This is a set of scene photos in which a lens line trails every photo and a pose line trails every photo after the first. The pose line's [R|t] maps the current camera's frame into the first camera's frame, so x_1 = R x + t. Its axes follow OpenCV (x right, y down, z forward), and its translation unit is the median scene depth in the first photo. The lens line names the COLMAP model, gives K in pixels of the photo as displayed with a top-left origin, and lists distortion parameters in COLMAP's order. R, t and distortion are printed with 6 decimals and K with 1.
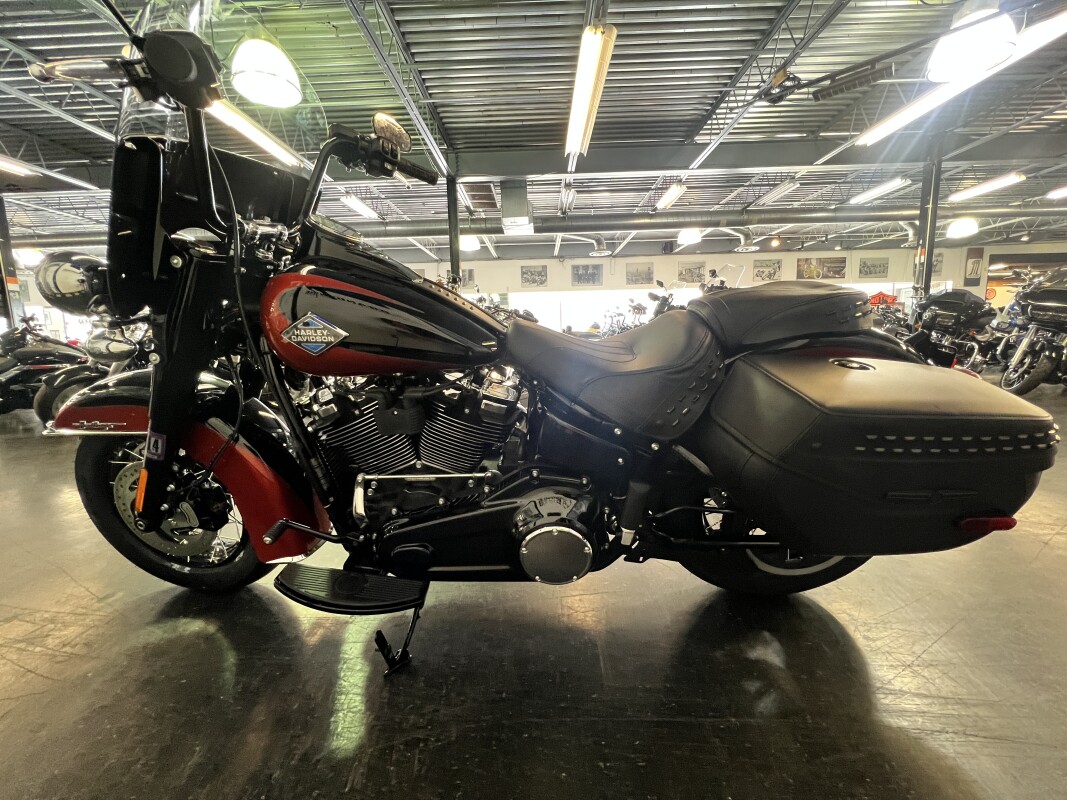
lens RADIAL K [[426.7, 0, 533.5], [0, 426.7, 400.0], [0, 0, 1]] dist [-0.015120, 0.000024]
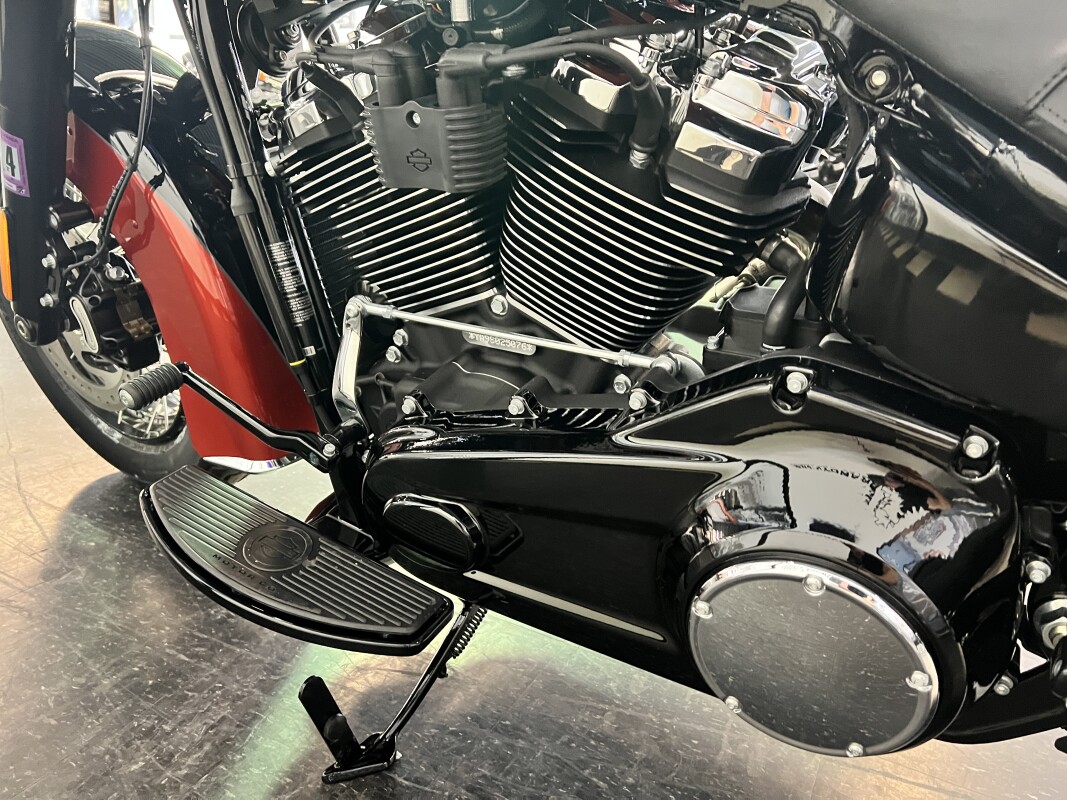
lens RADIAL K [[806.4, 0, 533.5], [0, 806.4, 400.0], [0, 0, 1]] dist [0.043235, -0.047964]
pose [[0.891465, 0.225831, -0.392799, 0.060096], [-0.164151, 0.969014, 0.184571, 0.102710], [0.422310, -0.100061, 0.900912, 0.385623]]
